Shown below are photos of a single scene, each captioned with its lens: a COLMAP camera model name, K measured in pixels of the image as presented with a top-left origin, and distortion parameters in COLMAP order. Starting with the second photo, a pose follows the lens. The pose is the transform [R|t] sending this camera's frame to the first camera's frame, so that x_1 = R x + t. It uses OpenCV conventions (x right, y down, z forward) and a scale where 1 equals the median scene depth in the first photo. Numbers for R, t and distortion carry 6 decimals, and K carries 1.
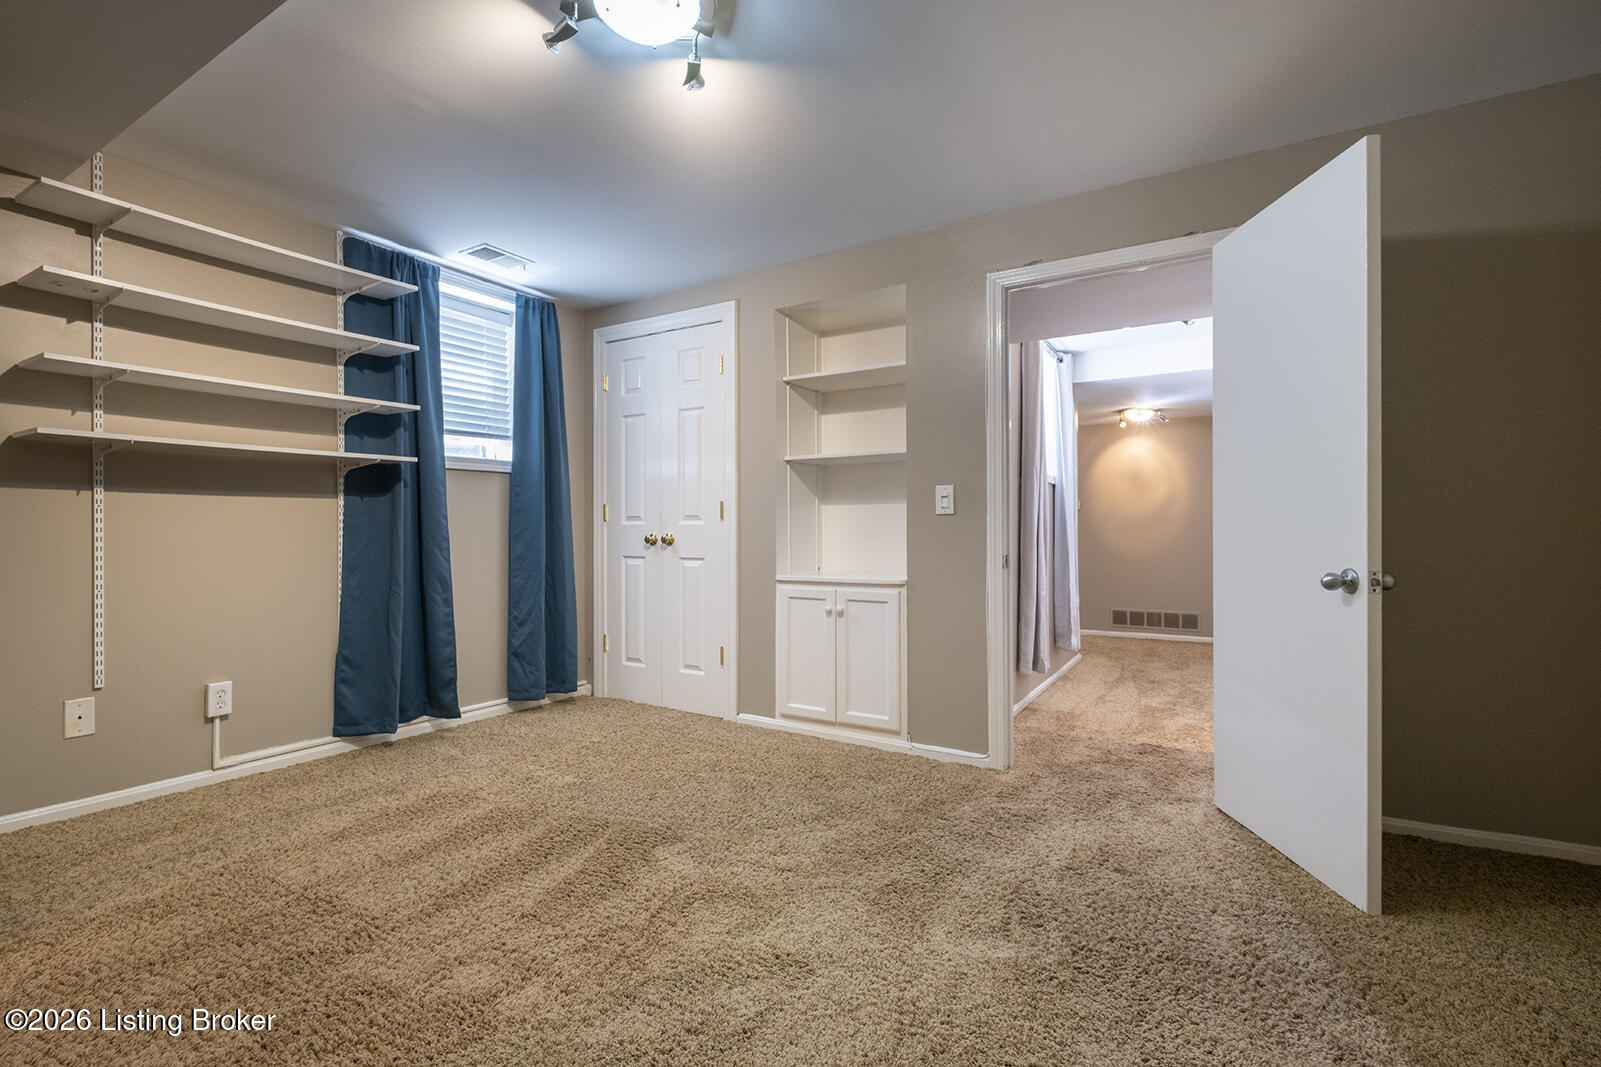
lens RADIAL K [[721.7, 0, 800.5], [0, 721.7, 533.5], [0, 0, 1]] dist [-0.000345, -0.000175]
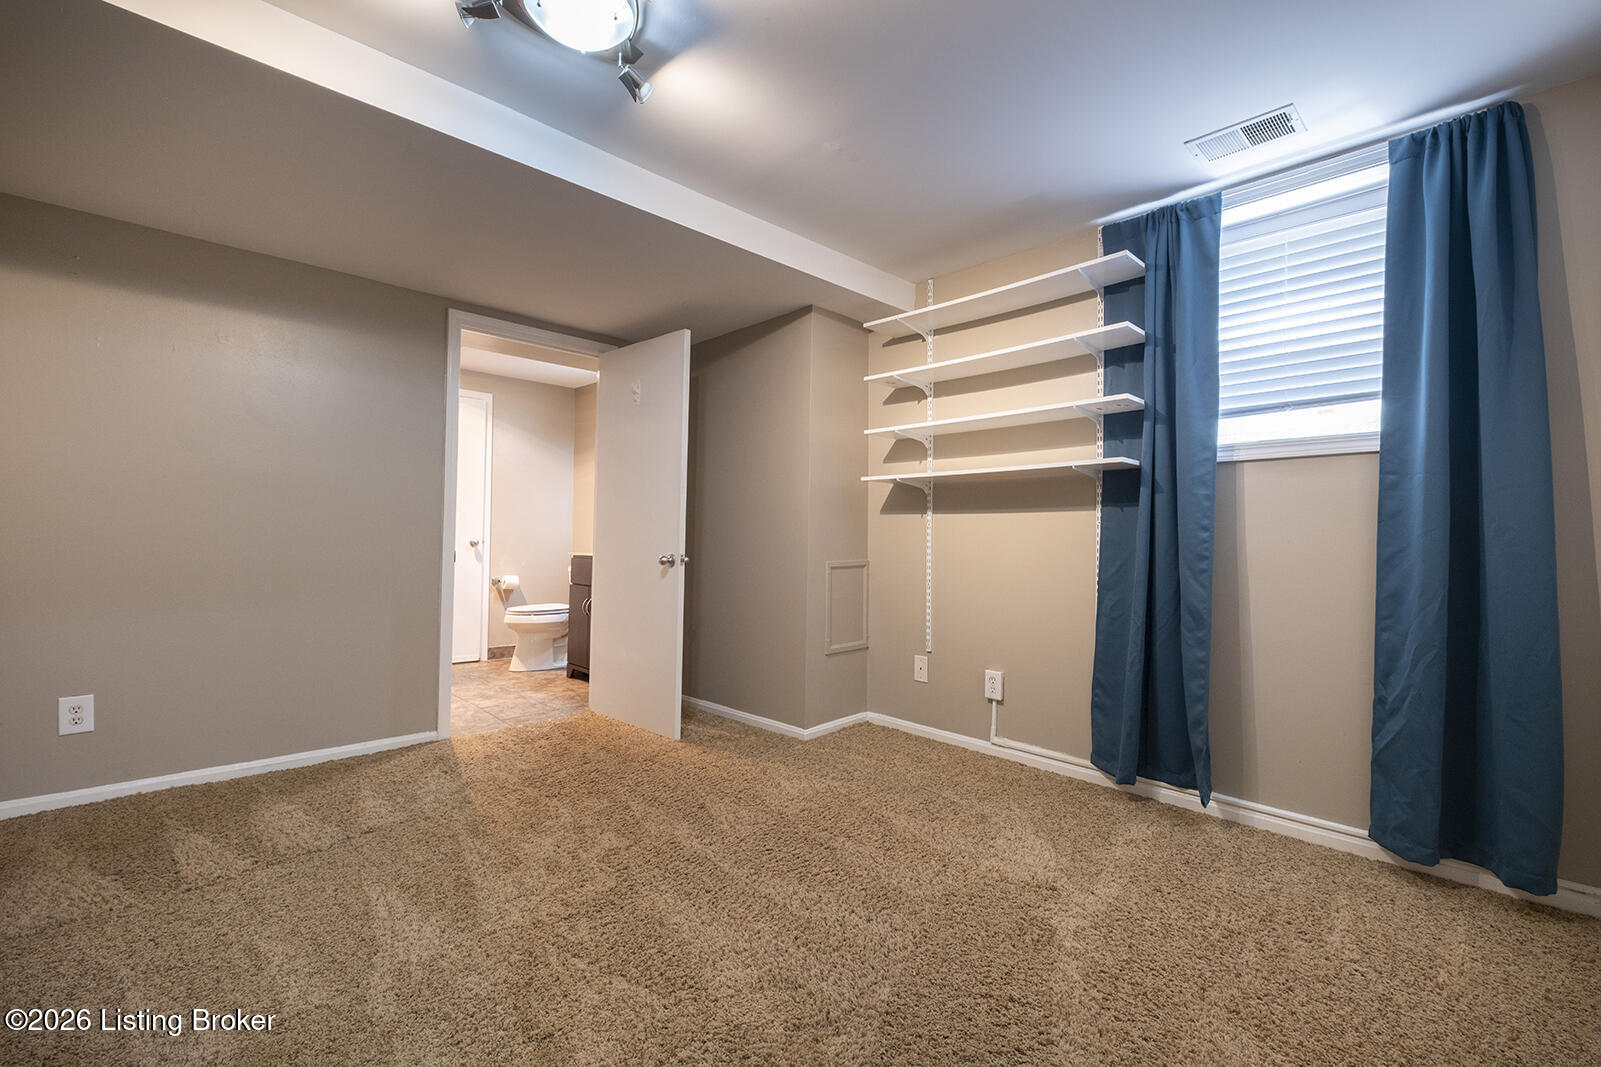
lens RADIAL K [[721.7, 0, 800.5], [0, 721.7, 533.5], [0, 0, 1]] dist [-0.000345, -0.000175]
pose [[-0.284614, -0.013675, -0.958545, 0.368426], [-0.021734, 0.999733, -0.007809, -0.002501], [0.958396, 0.018610, -0.284836, 0.896488]]
